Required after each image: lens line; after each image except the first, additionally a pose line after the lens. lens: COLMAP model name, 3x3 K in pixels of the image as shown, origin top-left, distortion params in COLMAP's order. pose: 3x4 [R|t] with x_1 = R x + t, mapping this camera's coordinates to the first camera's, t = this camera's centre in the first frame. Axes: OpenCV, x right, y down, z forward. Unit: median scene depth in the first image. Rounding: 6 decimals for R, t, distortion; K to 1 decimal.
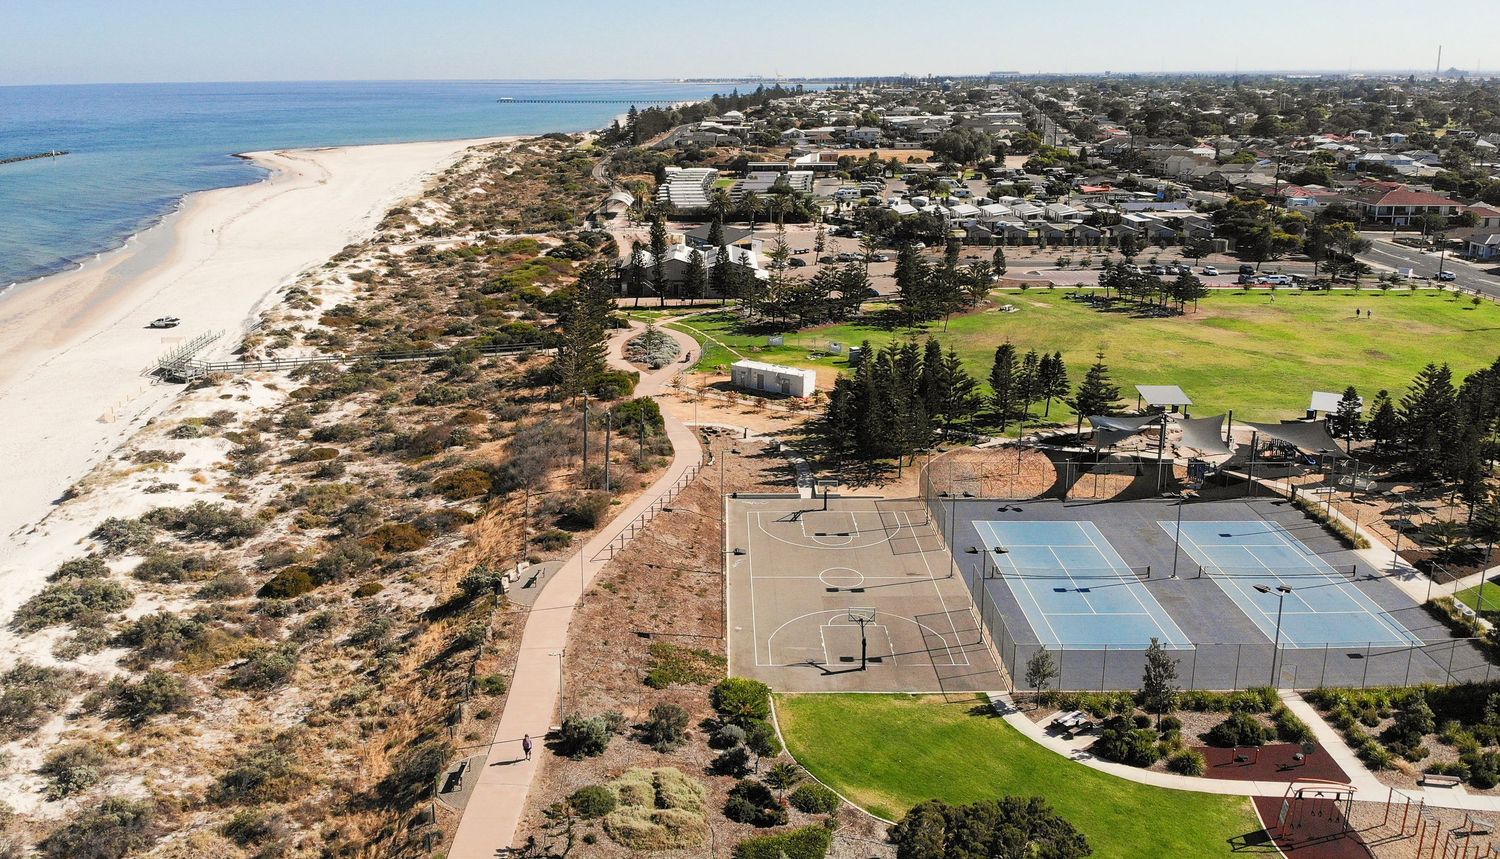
lens RADIAL K [[1161.2, 0, 750.0], [0, 1161.2, 429.5], [0, 0, 1]] dist [-0.046377, -0.003270]
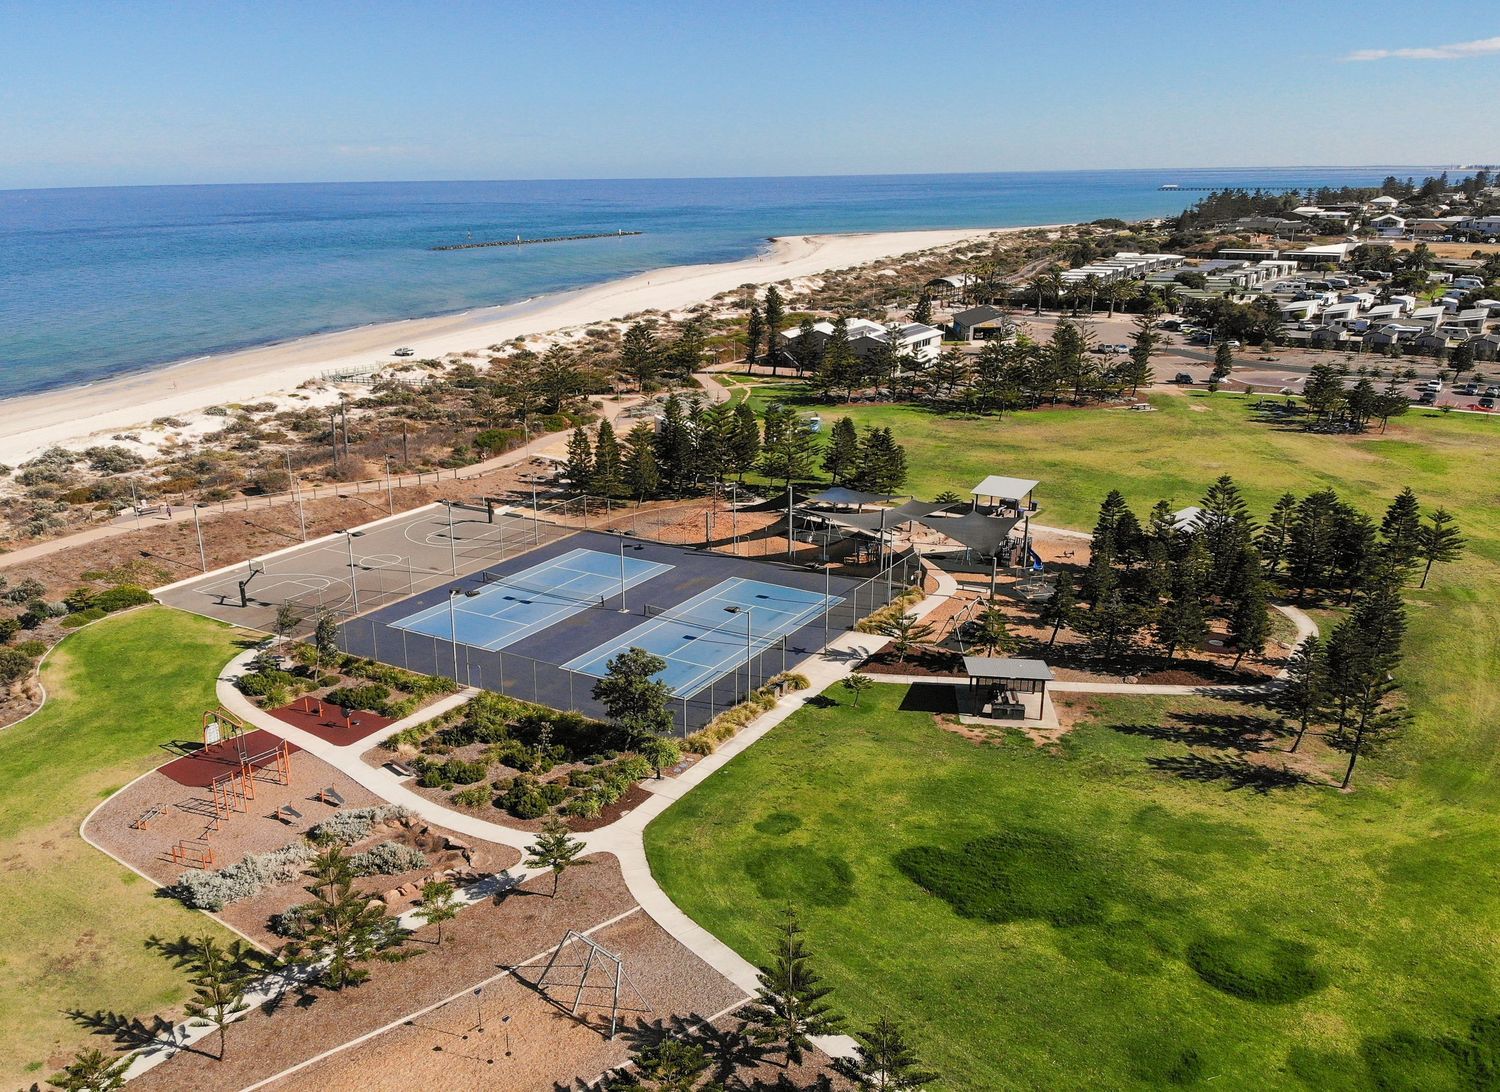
lens RADIAL K [[1206.8, 0, 750.0], [0, 1206.8, 546.0], [0, 0, 1]] dist [-0.006320, -0.002128]
pose [[0.850038, 0.144296, -0.506571, 0.907856], [-0.141922, 0.988920, 0.043543, 0.004067], [0.507241, 0.034880, 0.861098, 0.107647]]
